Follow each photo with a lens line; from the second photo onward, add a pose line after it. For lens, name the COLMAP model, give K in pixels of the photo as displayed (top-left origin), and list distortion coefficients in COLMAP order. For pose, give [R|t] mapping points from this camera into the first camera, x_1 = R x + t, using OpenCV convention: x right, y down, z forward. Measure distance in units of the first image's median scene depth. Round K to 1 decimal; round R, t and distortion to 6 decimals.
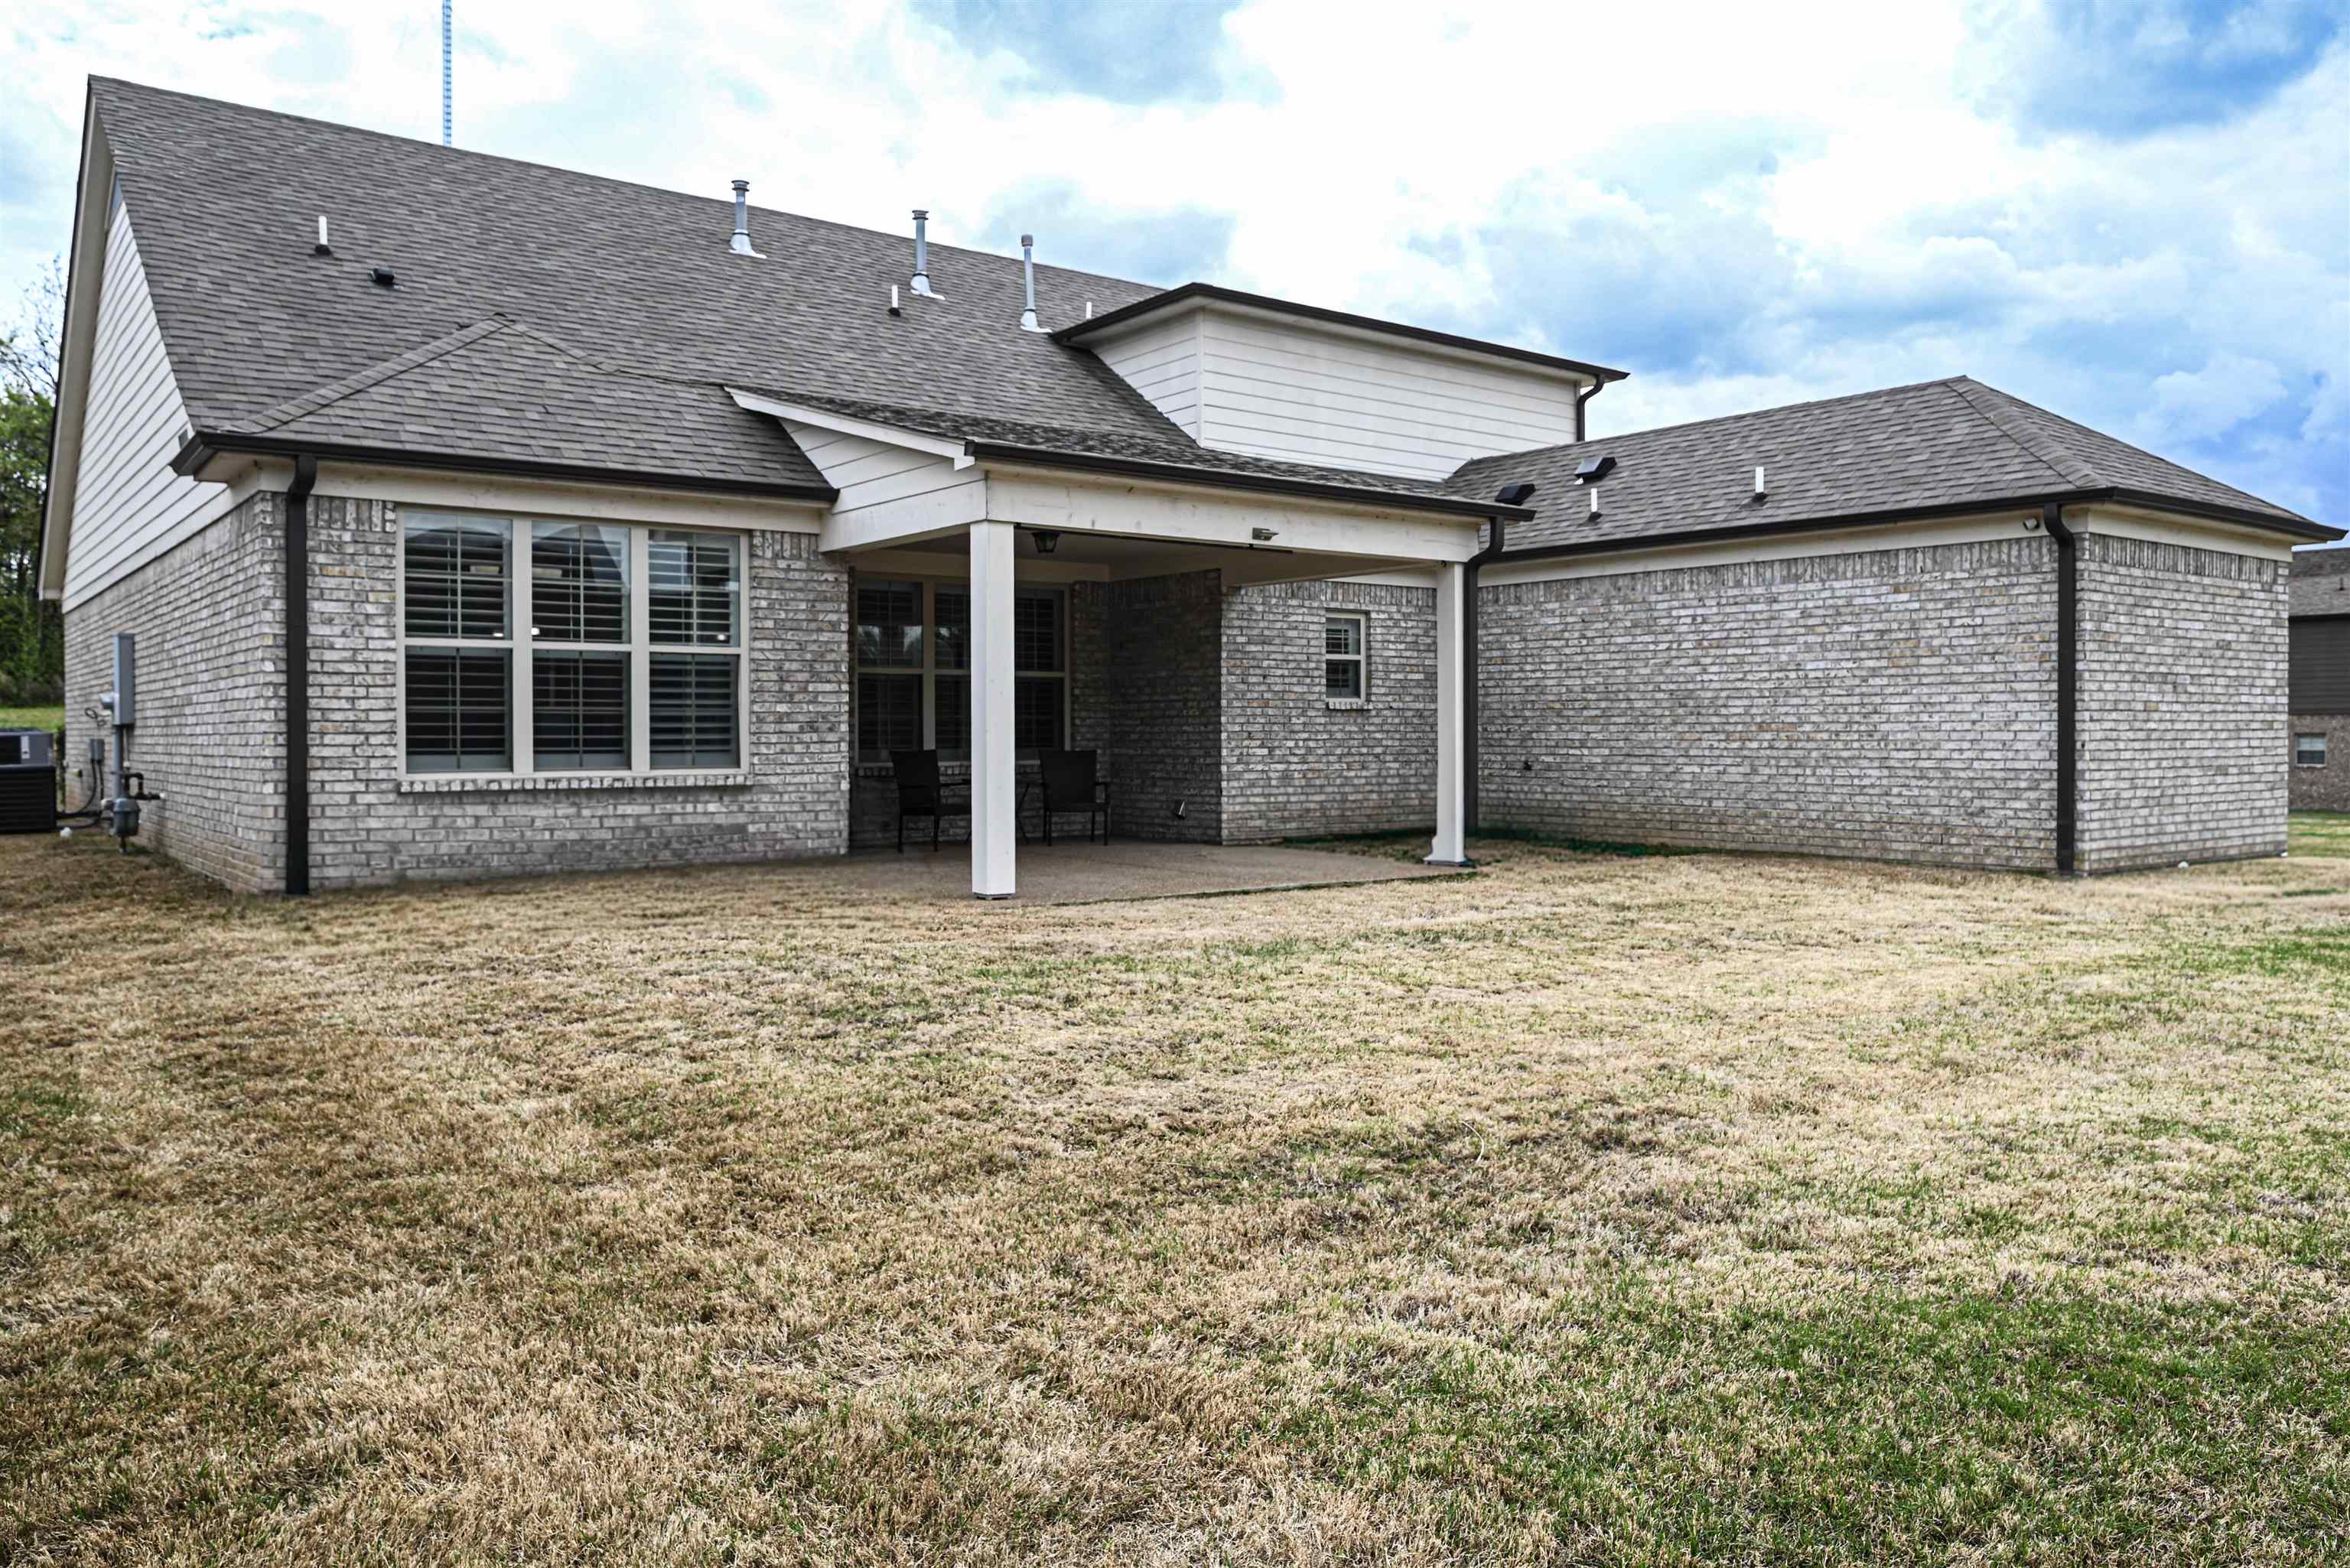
lens RADIAL K [[1700.2, 0, 1174.8], [0, 1700.2, 775.2], [0, 0, 1]] dist [0.007808, 0.004291]
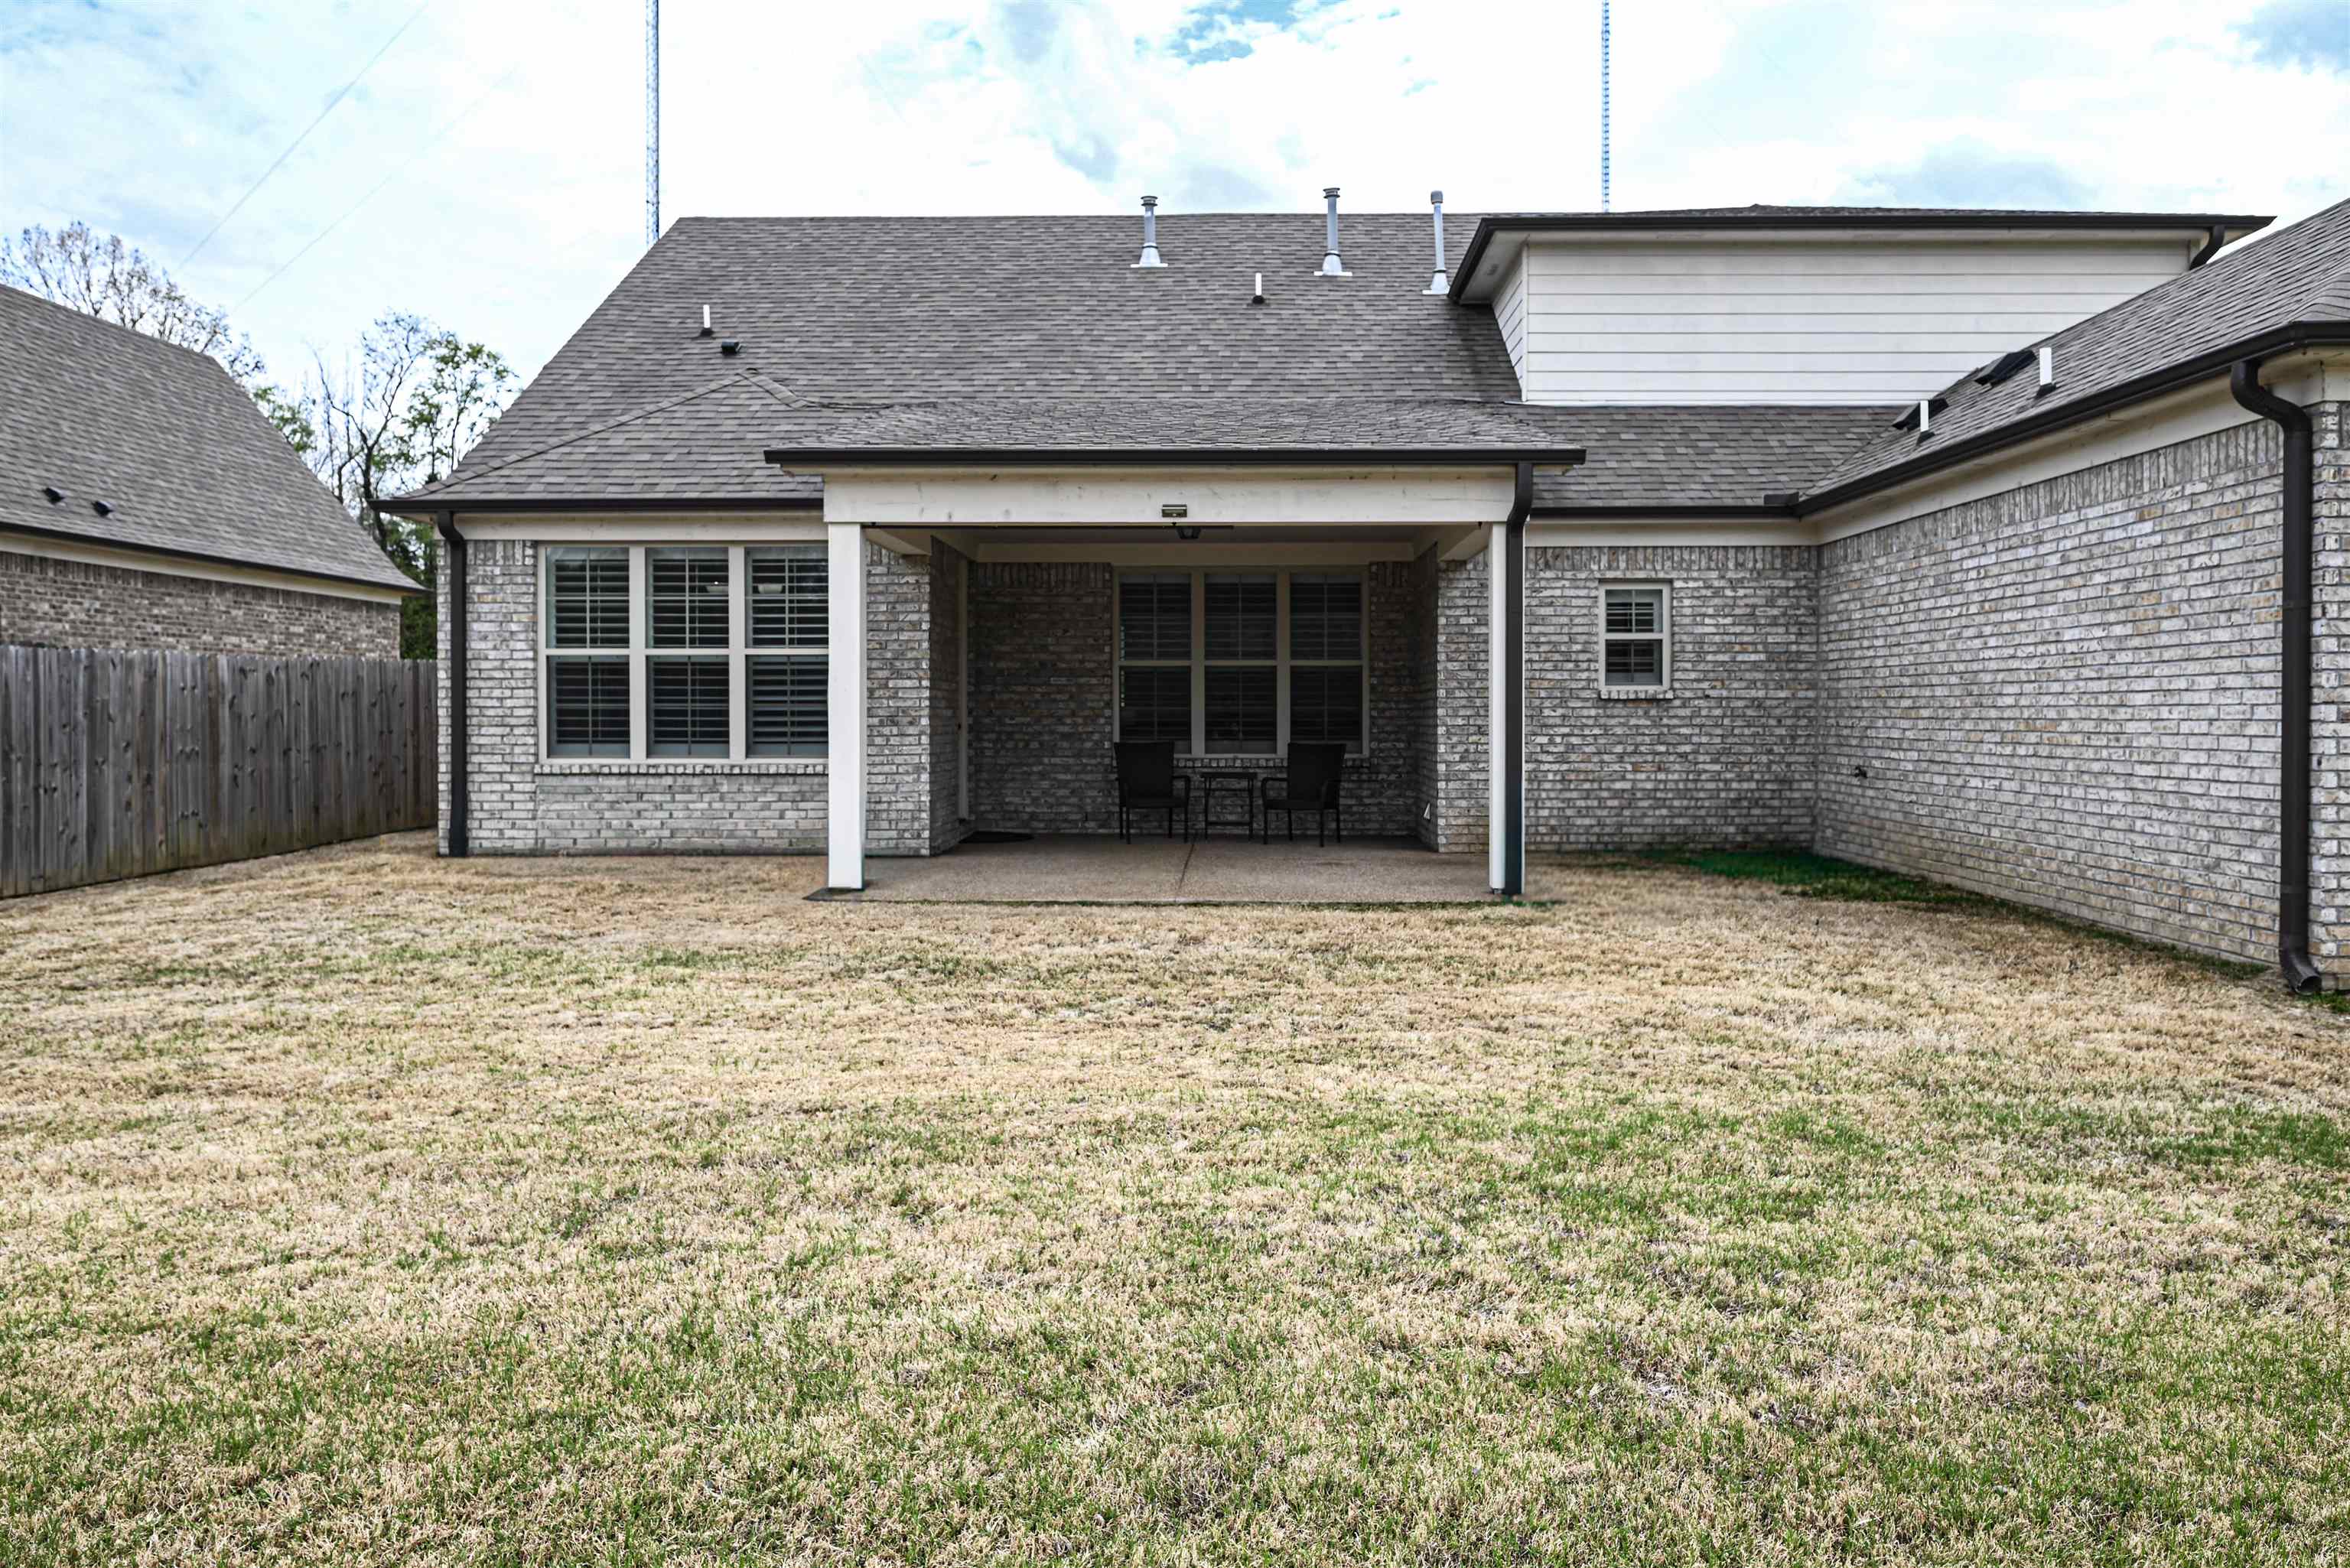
lens RADIAL K [[1660.3, 0, 1175.6], [0, 1660.3, 773.5], [0, 0, 1]] dist [0.003818, -0.001605]
pose [[0.779281, 0.024774, -0.626185, 0.584795], [-0.017356, 0.999688, 0.017953, -0.017140], [0.626434, -0.003122, 0.779468, 0.299883]]
